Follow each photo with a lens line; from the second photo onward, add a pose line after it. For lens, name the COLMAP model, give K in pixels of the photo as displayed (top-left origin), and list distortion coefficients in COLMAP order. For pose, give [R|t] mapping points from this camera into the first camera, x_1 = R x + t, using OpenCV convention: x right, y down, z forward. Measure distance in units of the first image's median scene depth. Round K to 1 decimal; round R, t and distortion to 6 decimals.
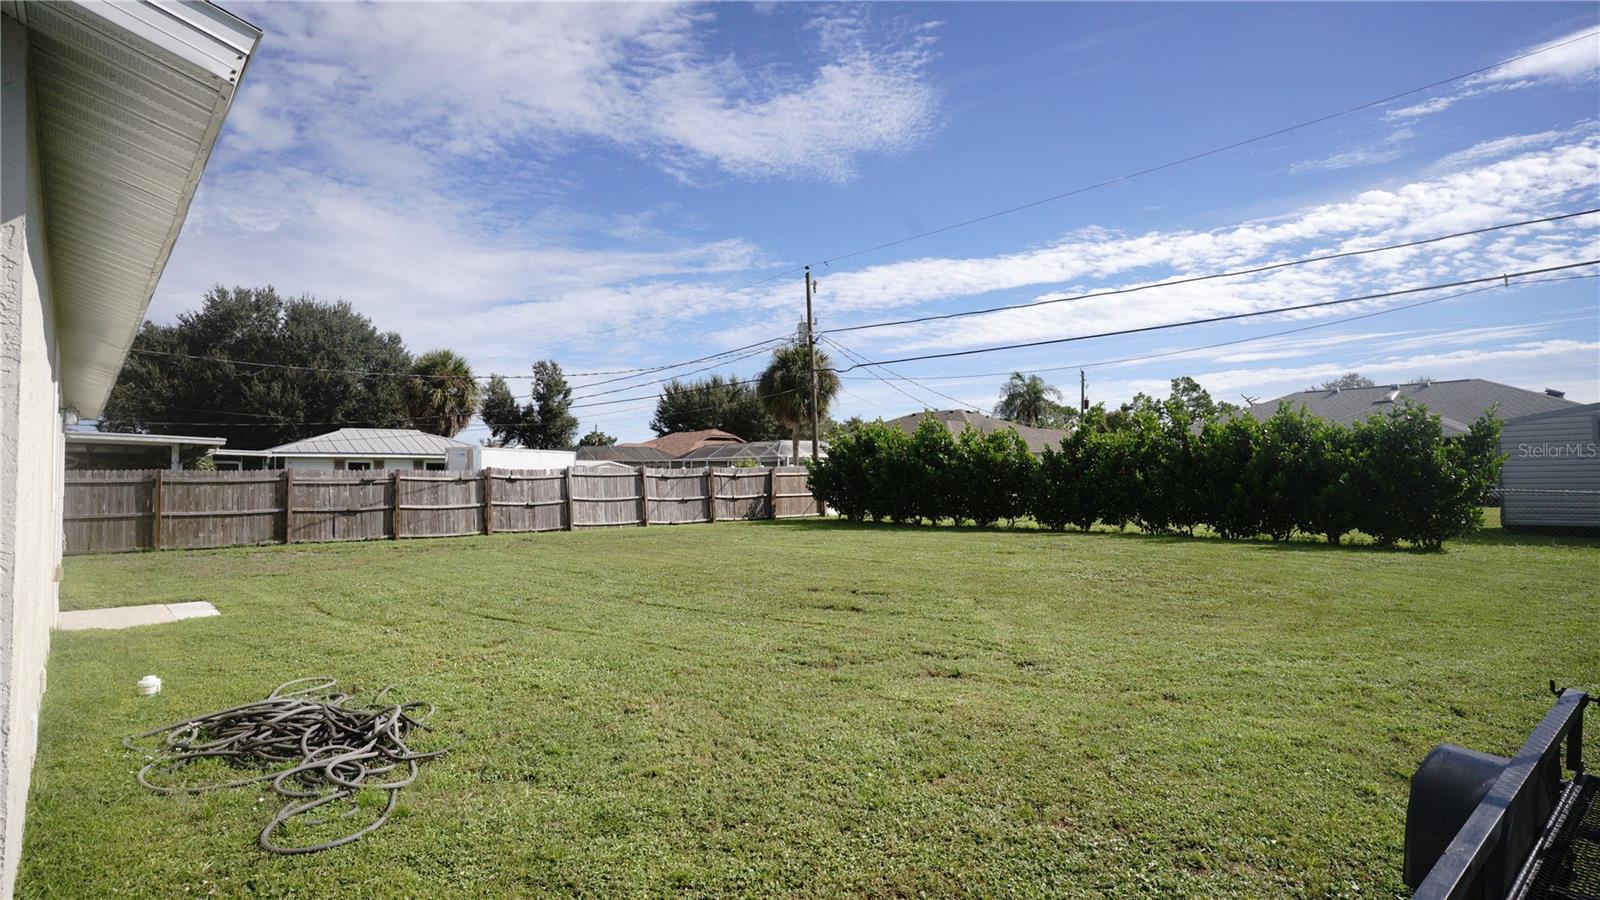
lens RADIAL K [[876.5, 0, 800.0], [0, 876.5, 450.0], [0, 0, 1]] dist [-0.044795, 0.002044]
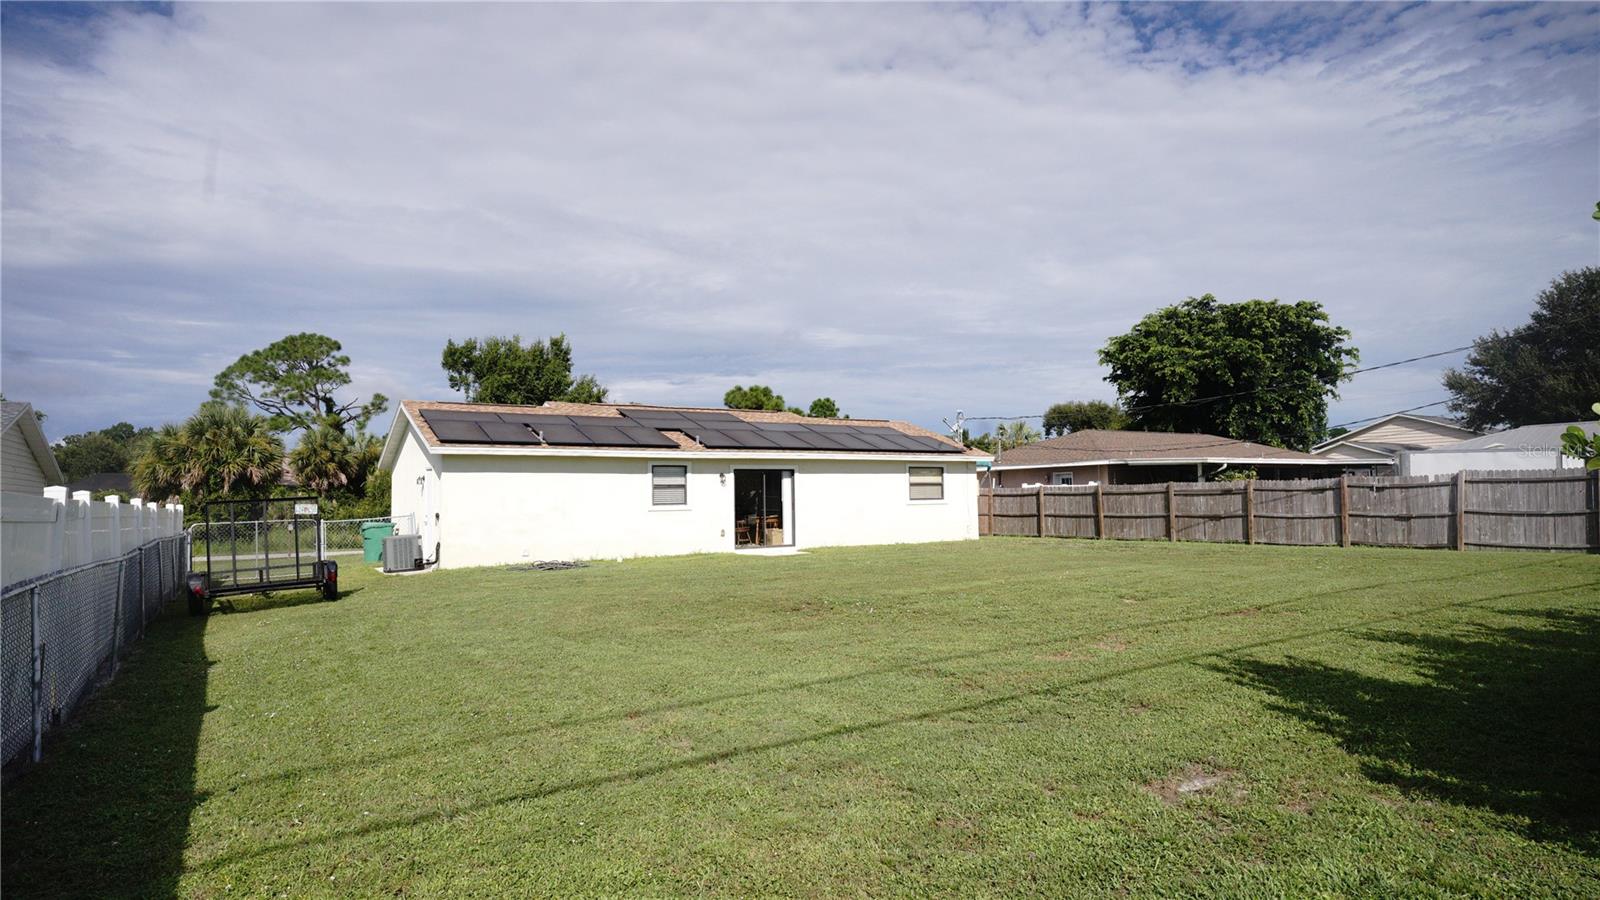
lens RADIAL K [[876.5, 0, 800.0], [0, 876.5, 450.0], [0, 0, 1]] dist [-0.044795, 0.002044]
pose [[-0.177515, -0.040576, -0.983281, 0.719619], [0.053415, 0.997280, -0.050797, 0.008785], [0.982667, -0.061539, -0.174865, 0.621573]]
